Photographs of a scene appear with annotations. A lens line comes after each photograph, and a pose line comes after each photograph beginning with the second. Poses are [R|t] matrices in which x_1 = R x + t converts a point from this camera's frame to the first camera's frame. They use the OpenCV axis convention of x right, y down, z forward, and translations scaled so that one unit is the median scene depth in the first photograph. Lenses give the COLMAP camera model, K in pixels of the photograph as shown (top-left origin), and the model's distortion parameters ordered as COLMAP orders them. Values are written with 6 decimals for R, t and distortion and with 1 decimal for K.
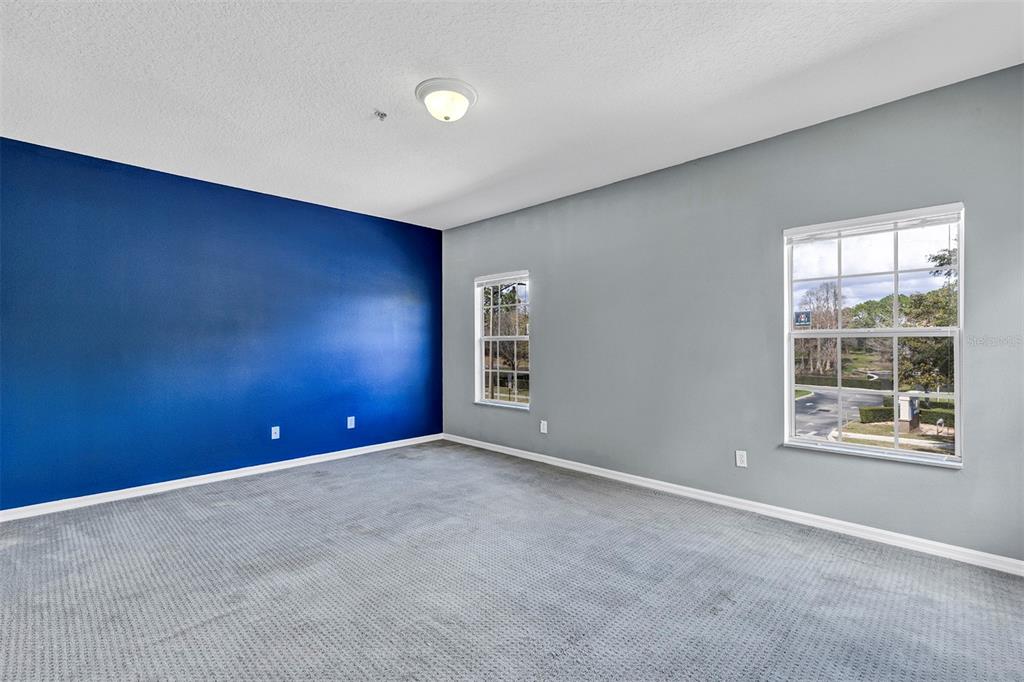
lens RADIAL K [[461.0, 0, 512.7], [0, 461.0, 345.3], [0, 0, 1]] dist [0.005471, 0.000346]
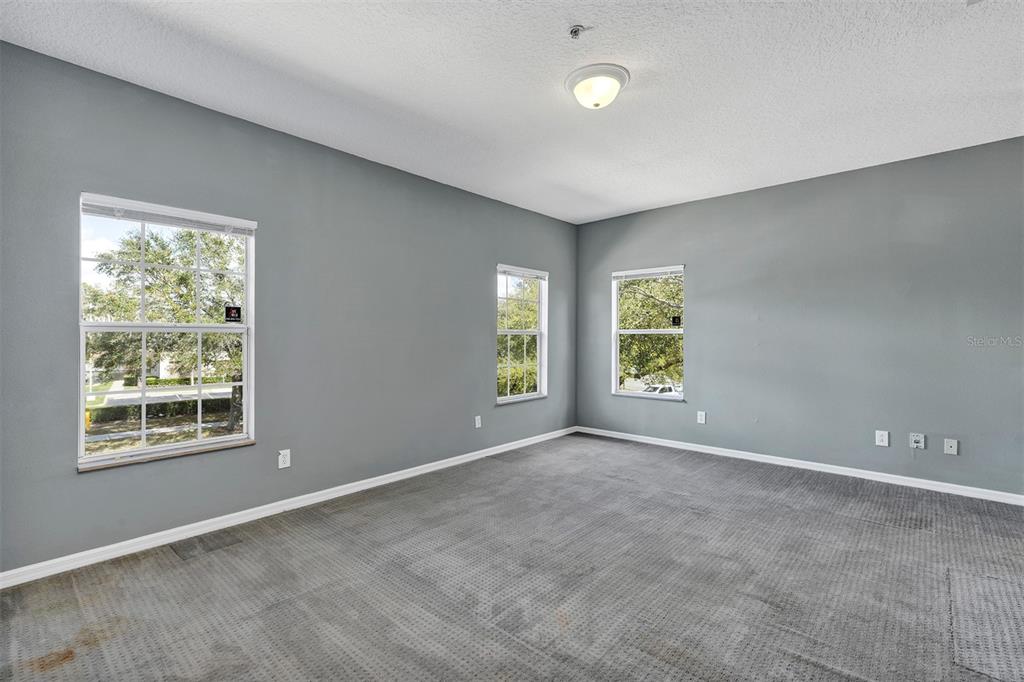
lens RADIAL K [[461.0, 0, 509.9], [0, 461.0, 331.3], [0, 0, 1]] dist [0.005471, 0.000346]
pose [[-0.031090, 0.019735, 0.999322, -0.845360], [0.008541, 0.999774, -0.019478, 0.008420], [-0.999480, 0.007929, -0.031252, 0.924814]]
